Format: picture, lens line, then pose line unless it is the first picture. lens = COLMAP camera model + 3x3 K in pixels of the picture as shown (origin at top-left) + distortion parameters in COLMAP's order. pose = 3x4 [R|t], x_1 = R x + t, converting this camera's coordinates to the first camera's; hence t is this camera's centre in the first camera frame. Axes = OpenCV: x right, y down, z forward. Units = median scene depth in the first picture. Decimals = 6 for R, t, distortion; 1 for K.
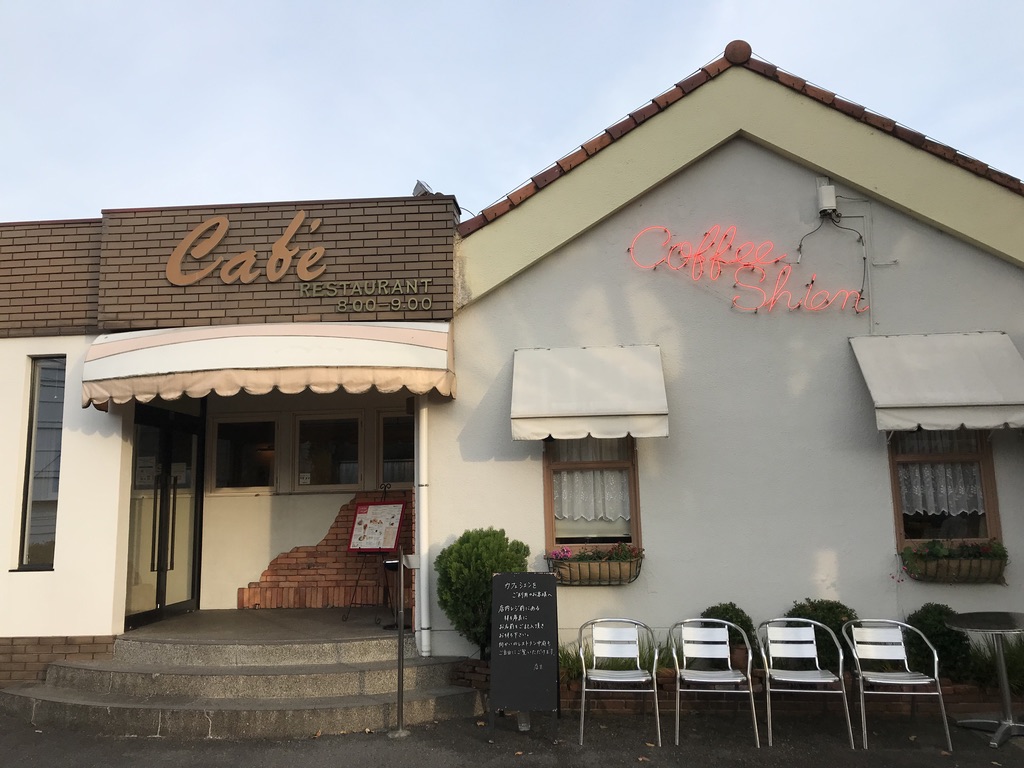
lens RADIAL K [[838.3, 0, 511.0], [0, 838.3, 386.6], [0, 0, 1]] dist [0.069362, 0.003842]
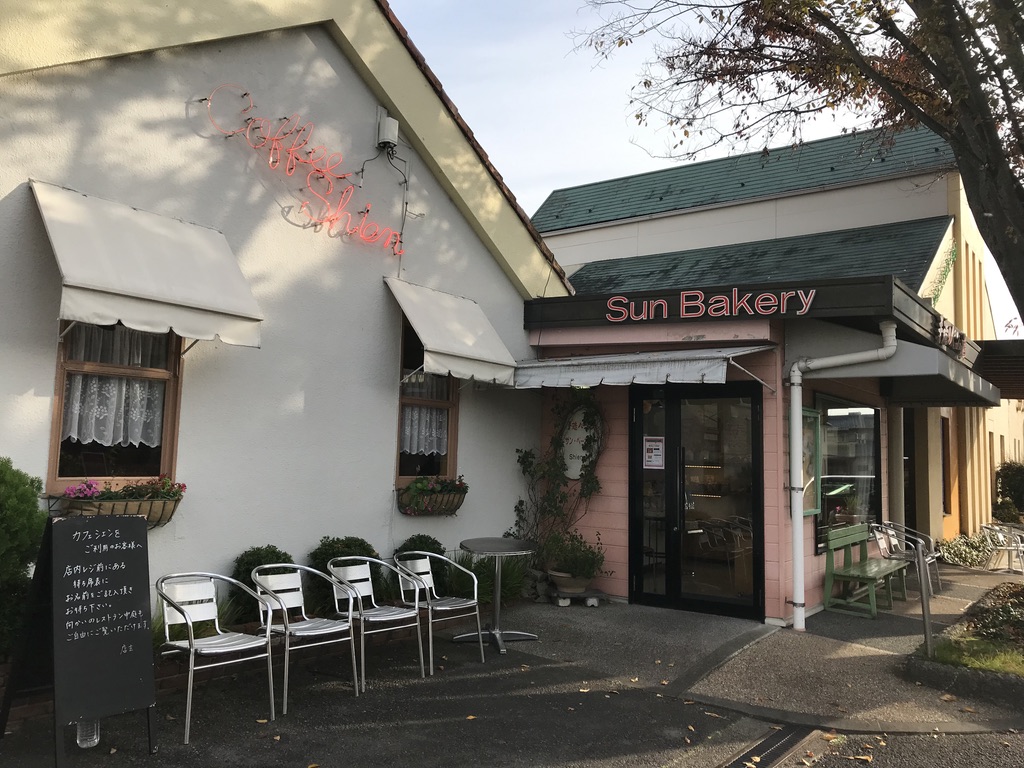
lens RADIAL K [[838.3, 0, 510.0], [0, 838.3, 383.8], [0, 0, 1]] dist [0.069362, 0.003842]
pose [[0.564512, 0.113192, 0.817627, -0.323466], [-0.164023, 0.986182, -0.023281, 0.068513], [-0.808964, -0.120967, 0.575278, 0.306687]]
